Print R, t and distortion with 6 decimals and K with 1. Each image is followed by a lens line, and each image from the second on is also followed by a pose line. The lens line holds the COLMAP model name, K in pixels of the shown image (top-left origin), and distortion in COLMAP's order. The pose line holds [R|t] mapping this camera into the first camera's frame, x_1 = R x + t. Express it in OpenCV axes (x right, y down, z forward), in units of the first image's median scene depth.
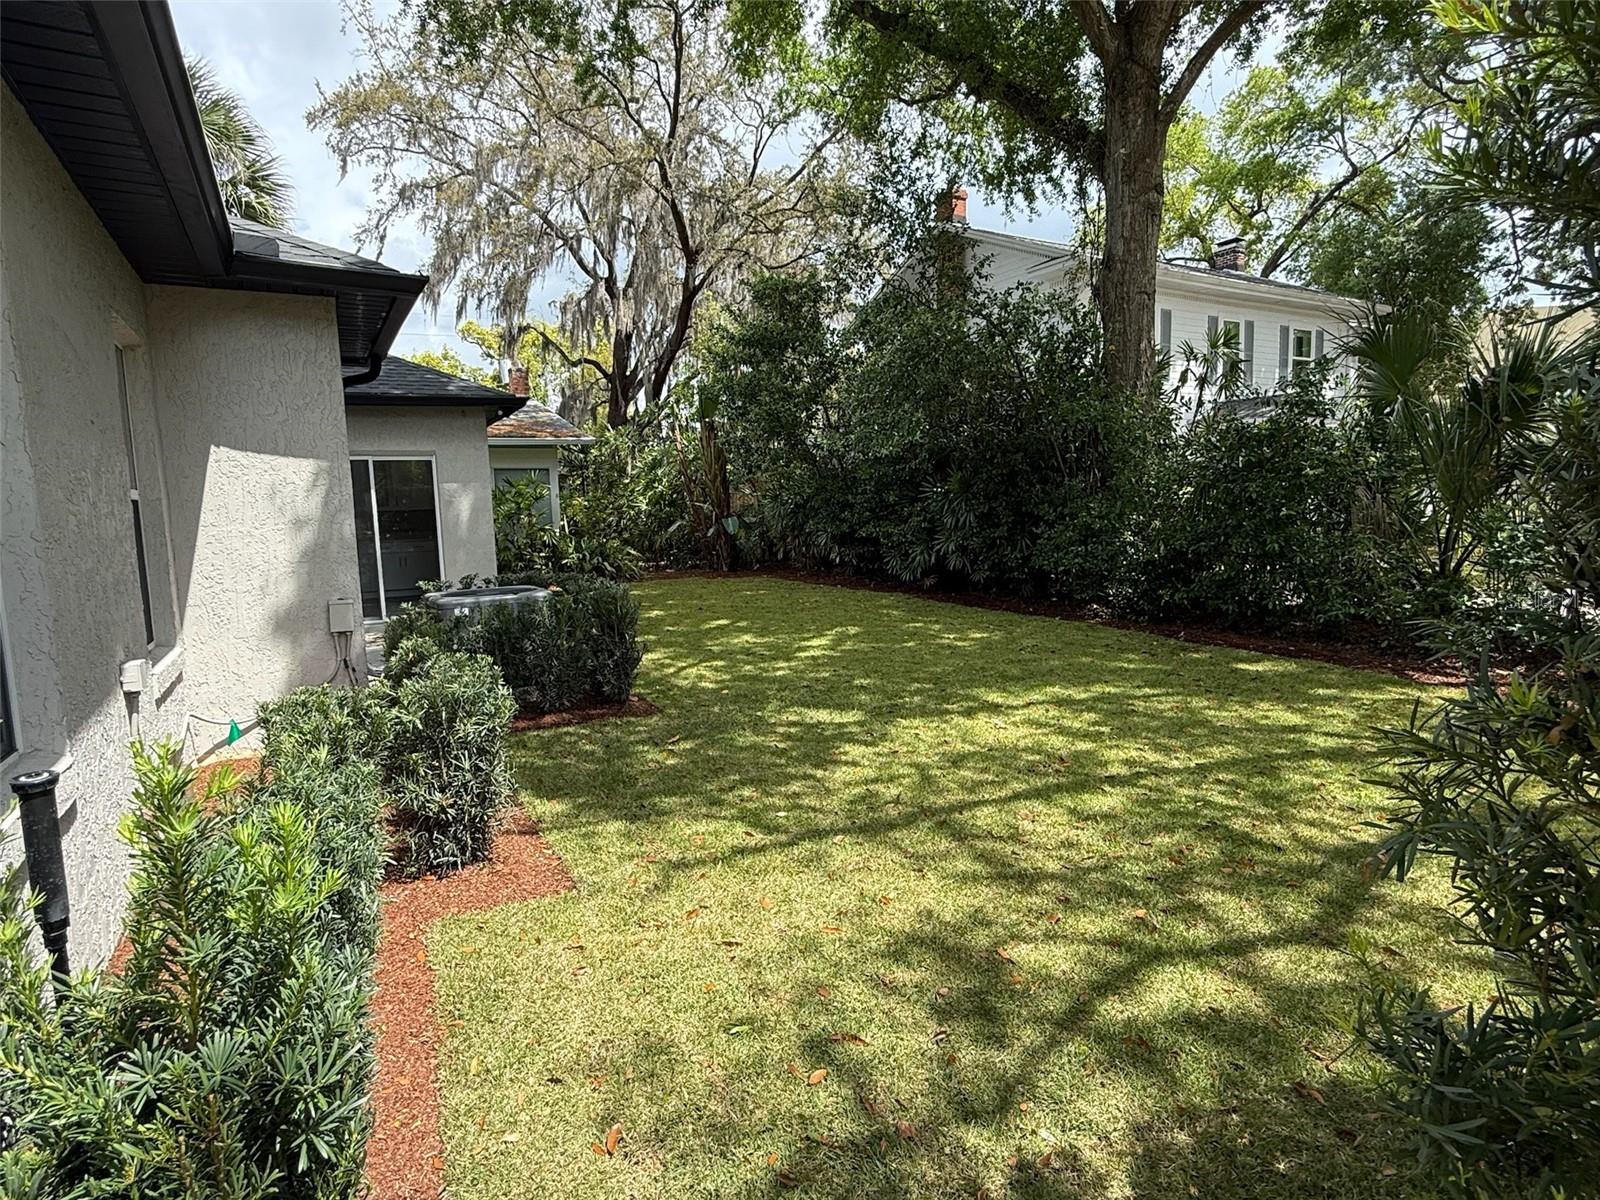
lens RADIAL K [[858.5, 0, 795.3], [0, 858.5, 585.0], [0, 0, 1]] dist [-0.006529, 0.000355]
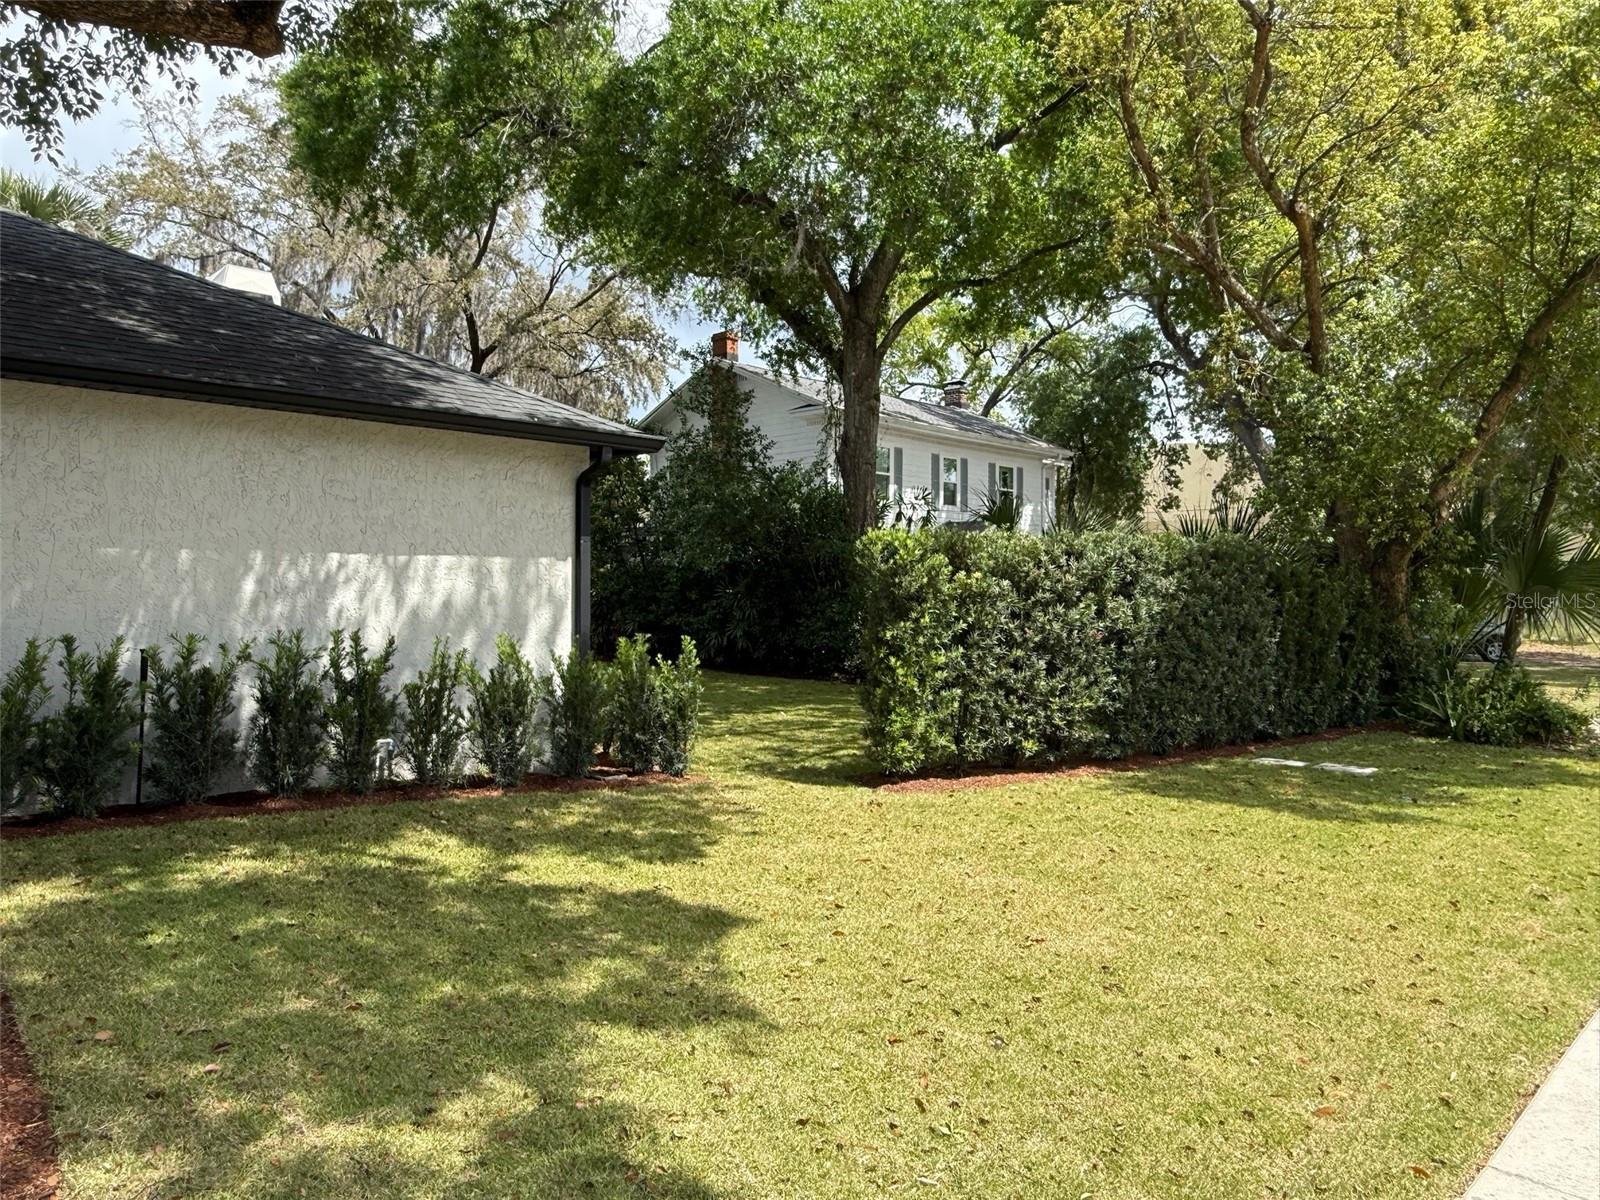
lens RADIAL K [[1068.1, 0, 798.9], [0, 1068.1, 598.0], [0, 0, 1]] dist [-0.002655, -0.000087]
pose [[0.960543, 0.027729, 0.276746, -0.481997], [-0.001636, 0.995564, -0.094072, 0.144999], [-0.278127, 0.089908, 0.956327, -1.605896]]
